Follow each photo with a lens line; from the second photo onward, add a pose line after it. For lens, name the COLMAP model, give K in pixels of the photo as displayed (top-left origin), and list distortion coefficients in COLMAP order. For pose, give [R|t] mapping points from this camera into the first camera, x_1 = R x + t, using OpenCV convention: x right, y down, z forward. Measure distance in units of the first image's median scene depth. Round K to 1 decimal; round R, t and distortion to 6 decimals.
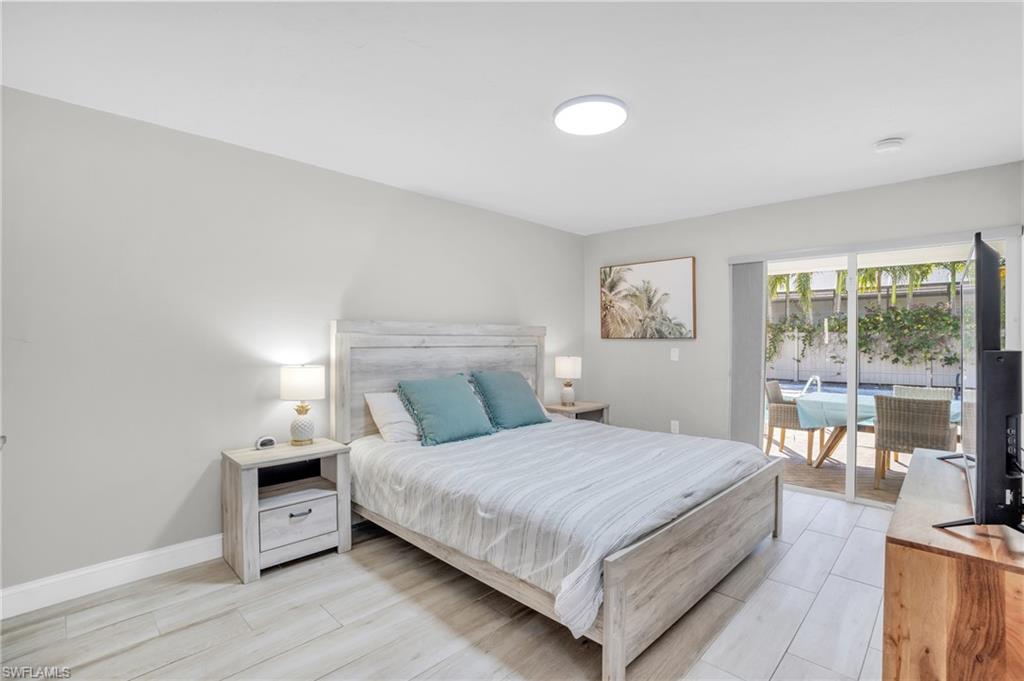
lens RADIAL K [[464.3, 0, 504.1], [0, 464.3, 341.7], [0, 0, 1]] dist [-0.070060, 0.026395]
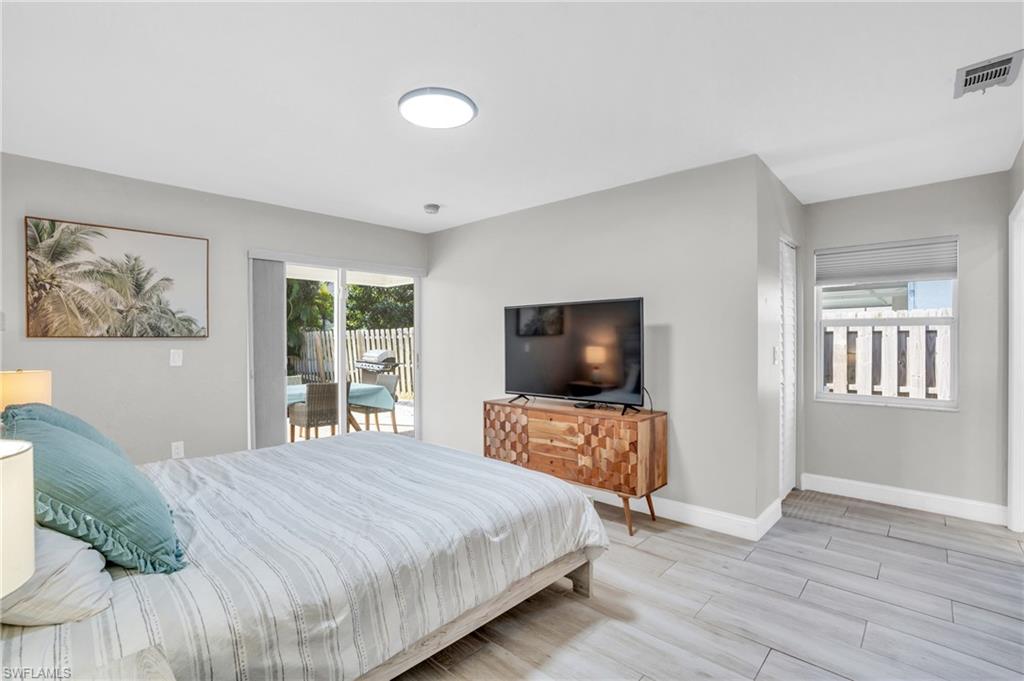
lens RADIAL K [[470.1, 0, 510.1], [0, 470.1, 339.6], [0, 0, 1]] dist [-0.072427, 0.027197]
pose [[-0.019548, -0.004888, 0.999797, -0.399590], [0.007108, 0.999962, 0.005028, -0.002647], [-0.999784, 0.007205, -0.019513, 0.428514]]
